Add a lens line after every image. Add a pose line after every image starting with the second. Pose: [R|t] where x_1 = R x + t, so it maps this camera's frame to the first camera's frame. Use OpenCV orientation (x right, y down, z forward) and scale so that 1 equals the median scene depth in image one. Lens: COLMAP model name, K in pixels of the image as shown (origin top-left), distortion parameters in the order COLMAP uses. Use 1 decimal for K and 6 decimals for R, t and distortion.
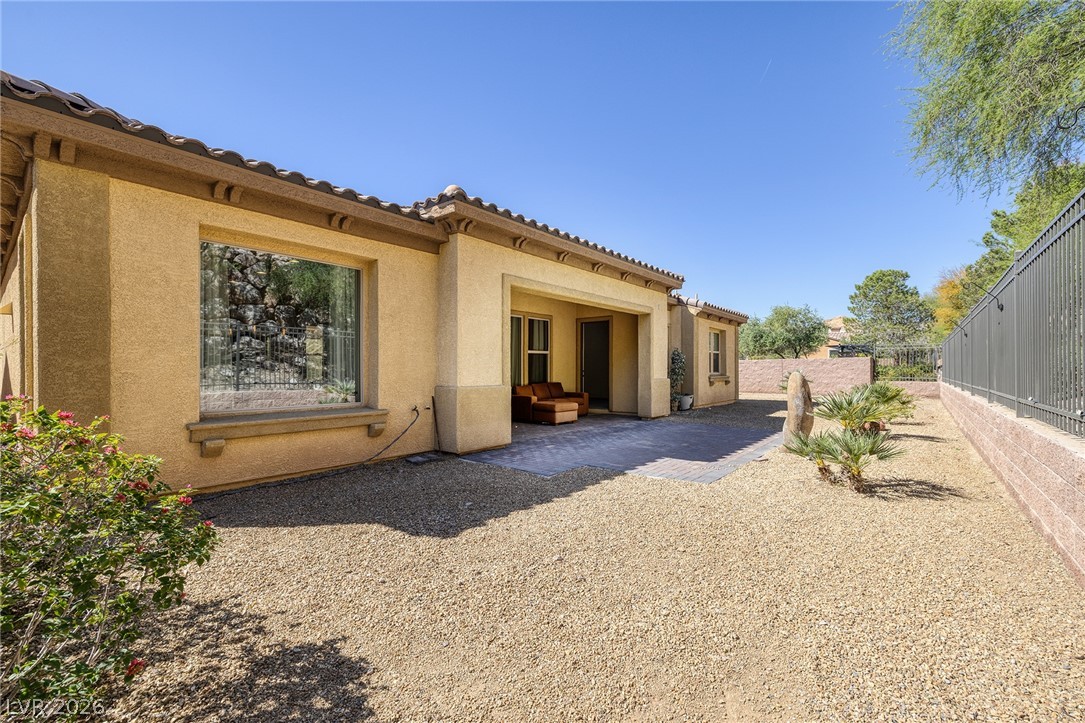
lens RADIAL K [[460.9, 0, 539.8], [0, 460.9, 367.9], [0, 0, 1]] dist [0.001162, 0.000125]
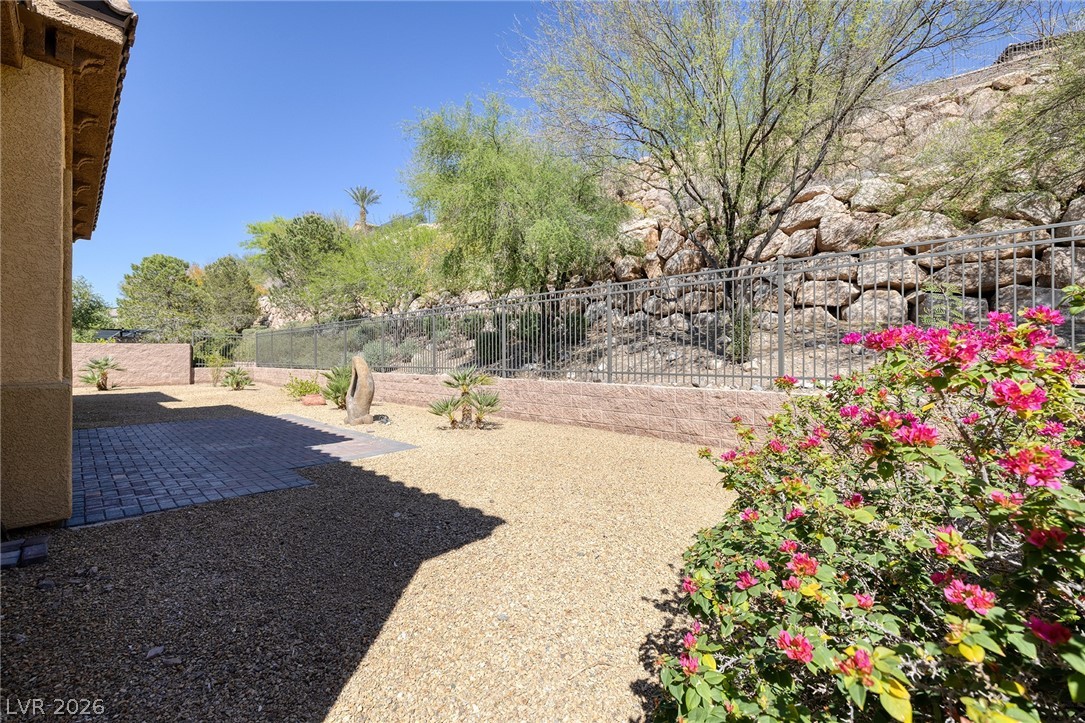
lens RADIAL K [[460.9, 0, 540.5], [0, 460.9, 357.8], [0, 0, 1]] dist [0.001162, 0.000125]
pose [[0.094386, -0.001175, 0.995535, -1.059694], [-0.001935, 0.999997, 0.001364, 0.018408], [-0.995534, -0.002055, 0.094384, 0.757412]]
